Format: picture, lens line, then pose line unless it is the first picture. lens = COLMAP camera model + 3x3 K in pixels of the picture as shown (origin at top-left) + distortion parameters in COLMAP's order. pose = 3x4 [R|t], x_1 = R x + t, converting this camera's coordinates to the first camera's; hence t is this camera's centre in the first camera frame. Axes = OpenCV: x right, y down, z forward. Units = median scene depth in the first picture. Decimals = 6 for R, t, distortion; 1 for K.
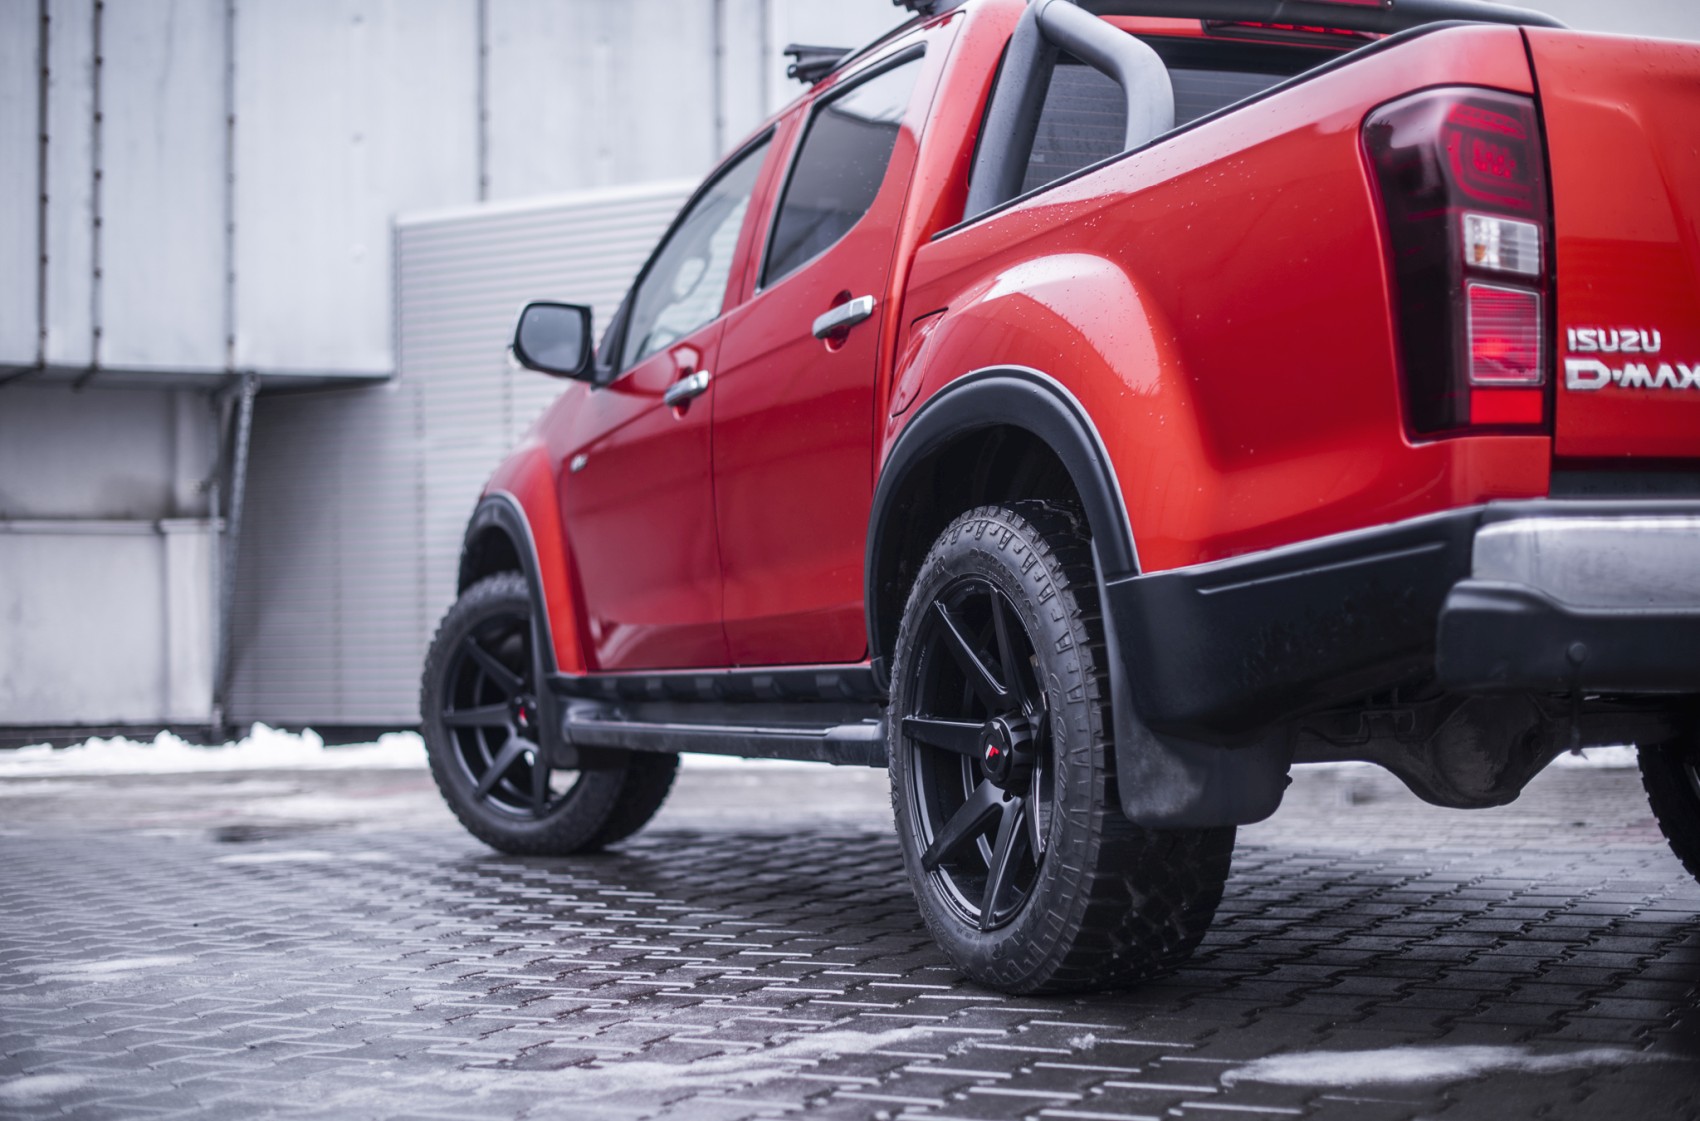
lens RADIAL K [[2524.1, 0, 892.1], [0, 2524.1, 565.2], [0, 0, 1]] dist [-0.145978, 0.152506]
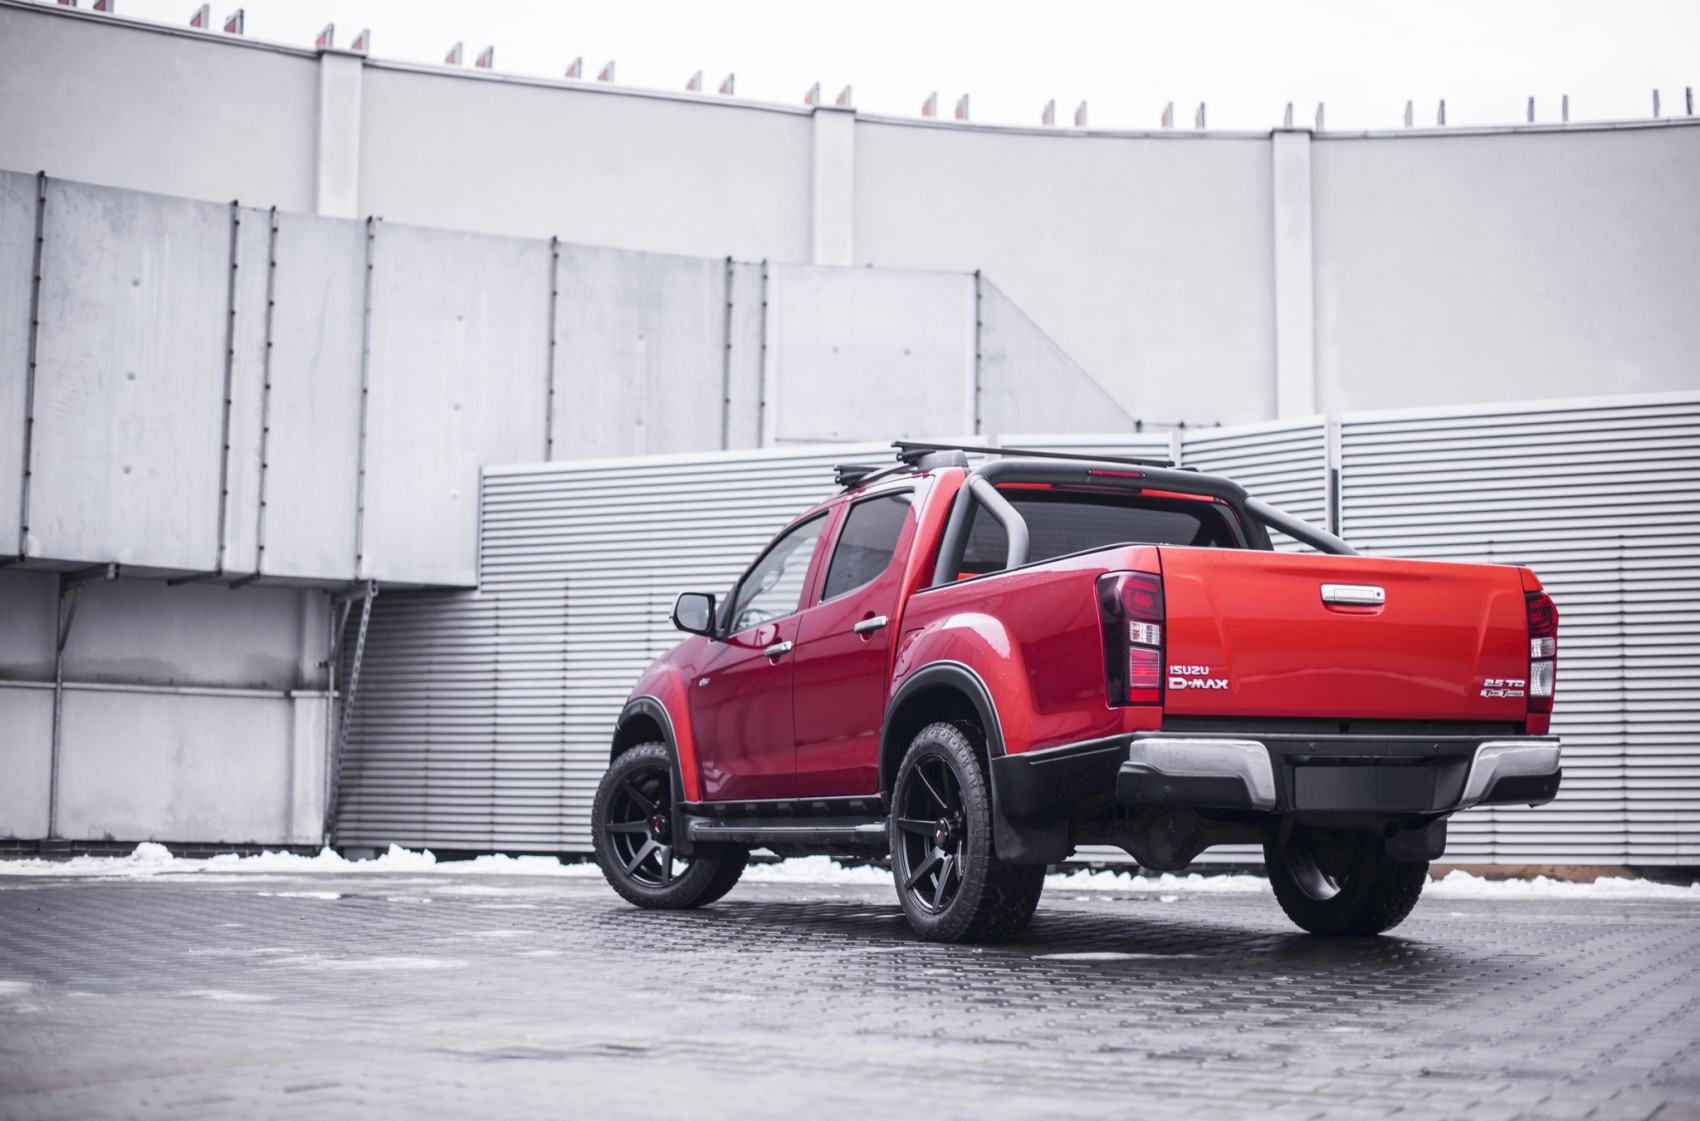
lens RADIAL K [[2524.1, 0, 892.1], [0, 2524.1, 565.2], [0, 0, 1]] dist [-0.145978, 0.152506]
pose [[0.998981, 0.032449, 0.031378, -0.066519], [-0.030215, 0.997143, -0.069225, -0.005388], [-0.033535, 0.068206, 0.997107, -1.025472]]
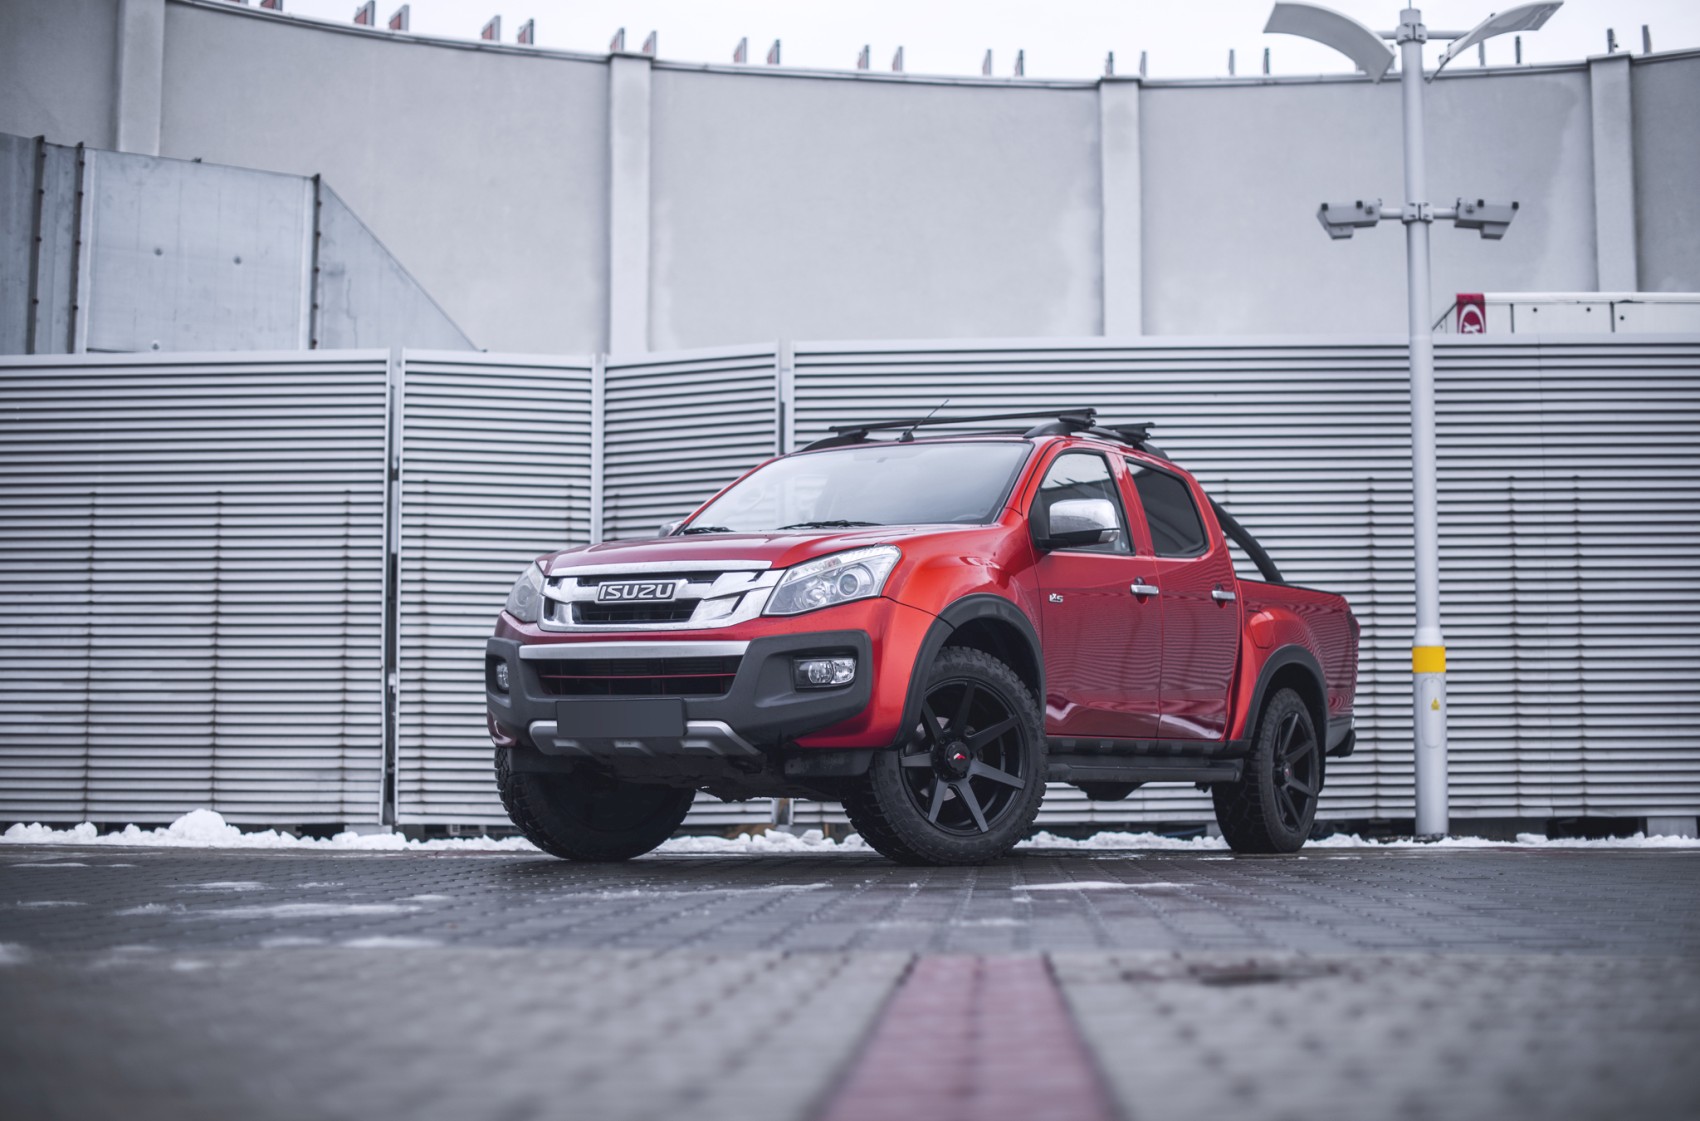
lens RADIAL K [[2541.2, 0, 882.5], [0, 2541.2, 559.6], [0, 0, 1]] dist [-0.149326, 0.116694]
pose [[0.910243, 0.059855, 0.409725, -0.570706], [-0.028862, 0.996262, -0.081418, 0.070798], [-0.413067, 0.062285, 0.908568, -0.601920]]
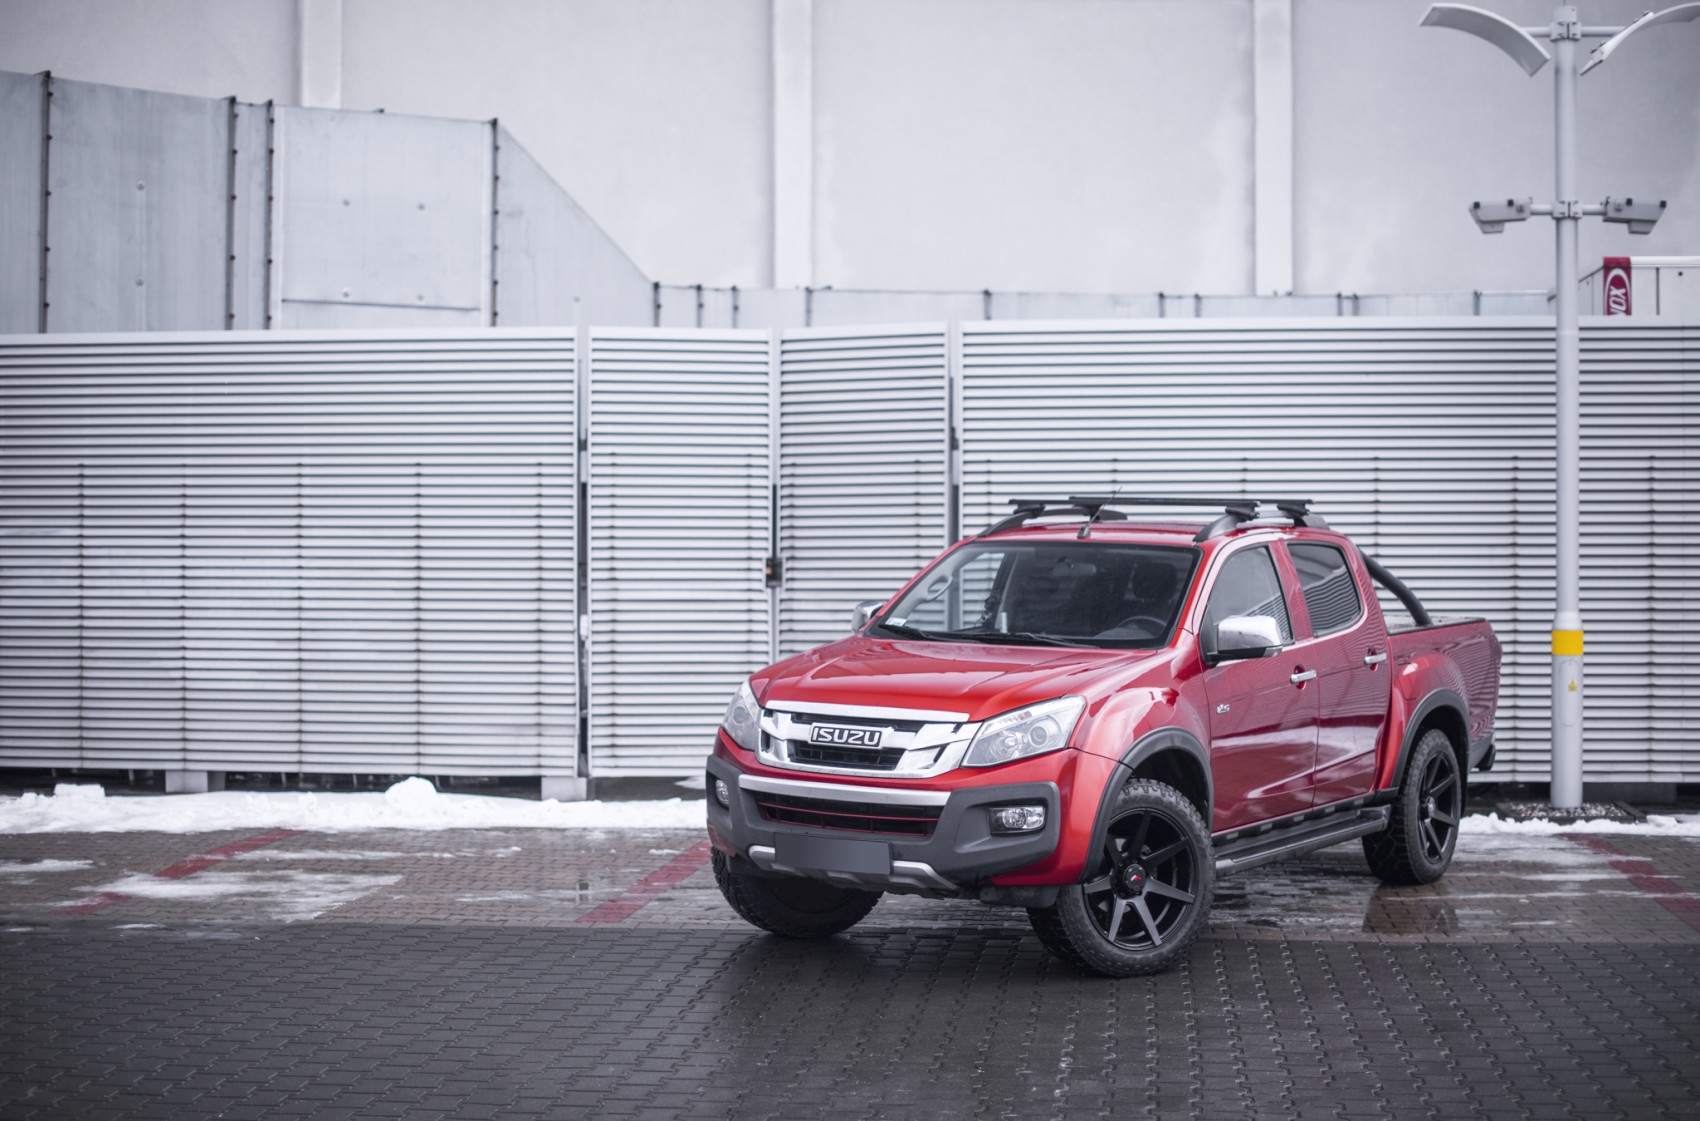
lens RADIAL K [[2554.6, 0, 850.3], [0, 2554.6, 539.7], [0, 0, 1]] dist [-0.158437, 0.200188]
pose [[0.934798, 0.020131, 0.354610, -0.706270], [-0.030457, 0.999258, 0.023562, -0.258710], [-0.353873, -0.032826, 0.934717, -0.769783]]
